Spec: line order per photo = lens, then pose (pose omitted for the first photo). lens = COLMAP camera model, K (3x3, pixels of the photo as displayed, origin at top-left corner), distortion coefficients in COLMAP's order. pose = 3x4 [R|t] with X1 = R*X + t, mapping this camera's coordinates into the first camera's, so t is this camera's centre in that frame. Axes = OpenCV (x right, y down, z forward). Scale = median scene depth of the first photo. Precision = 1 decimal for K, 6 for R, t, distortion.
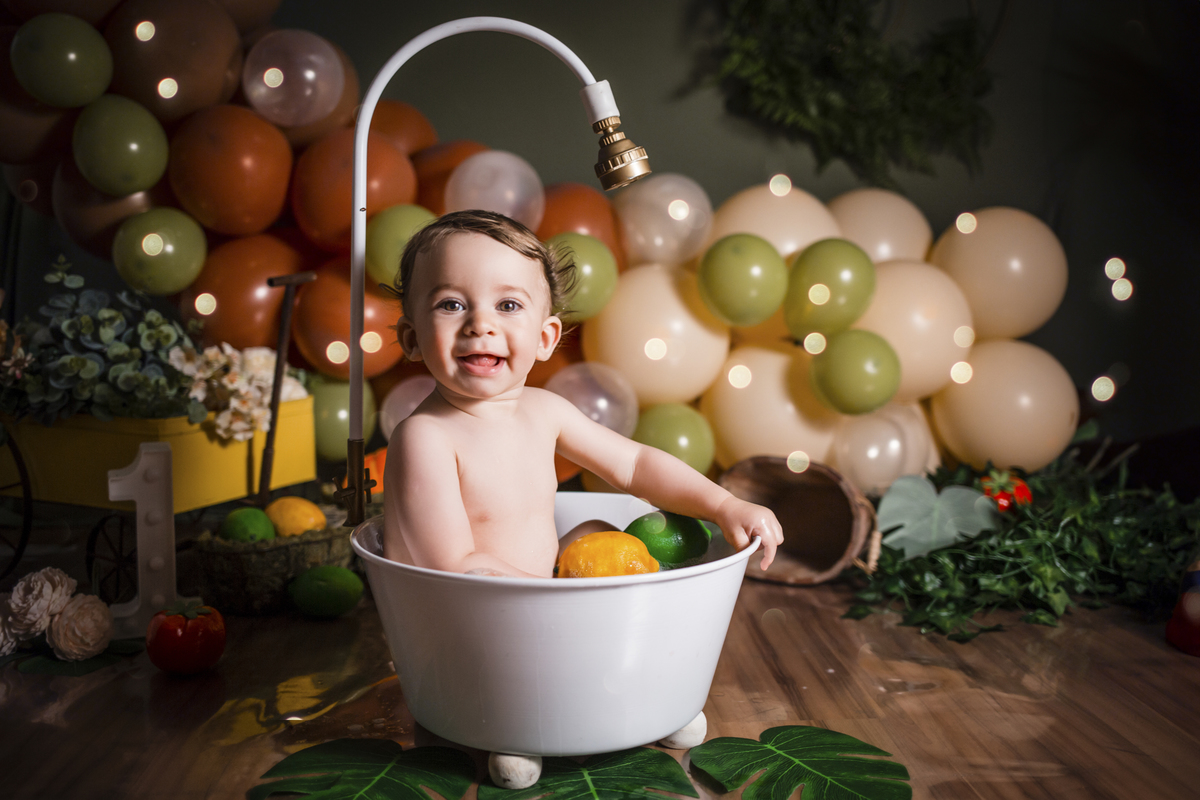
lens RADIAL K [[1238.8, 0, 591.7], [0, 1238.8, 389.7], [0, 0, 1]] dist [-0.038574, 0.000000]
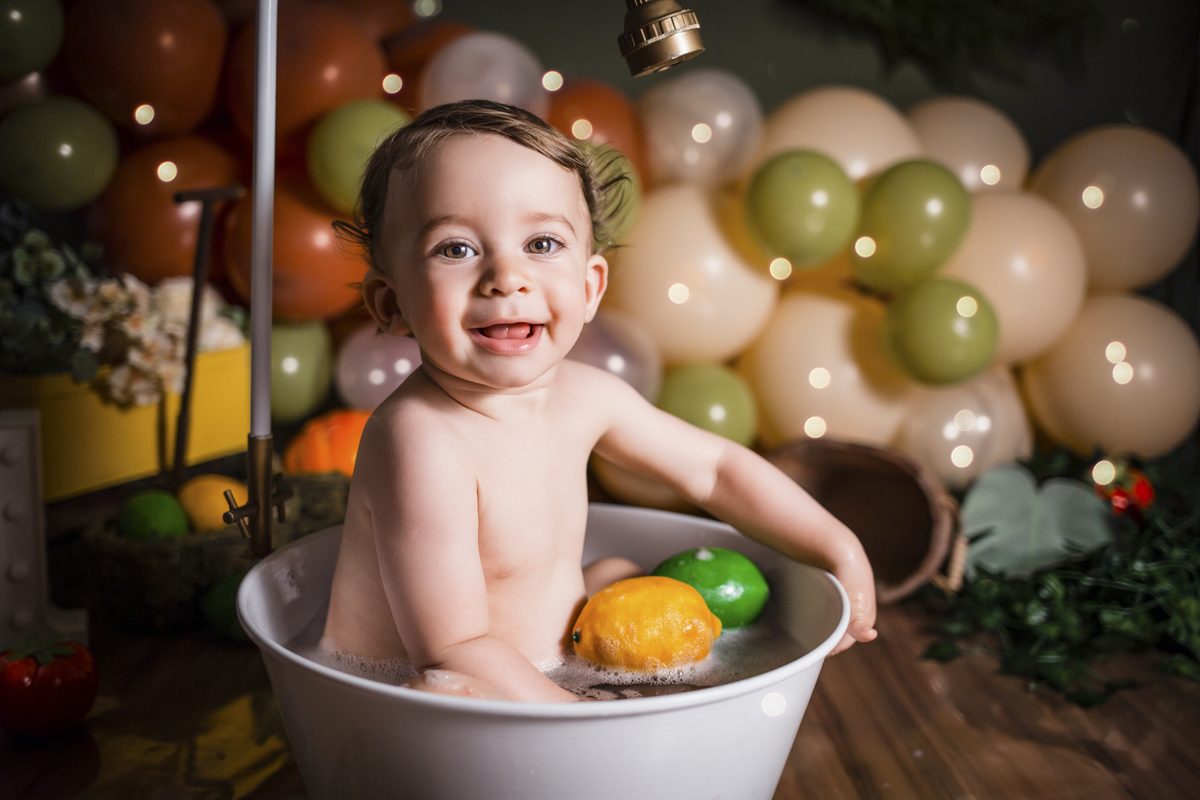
lens RADIAL K [[1238.8, 0, 596.4], [0, 1238.8, 397.2], [0, 0, 1]] dist [-0.038574, 0.000000]
pose [[0.999631, 0.027092, -0.001701, -0.002011], [-0.026892, 0.996894, 0.074015, -0.027221], [0.003701, -0.073942, 0.997256, 0.232546]]
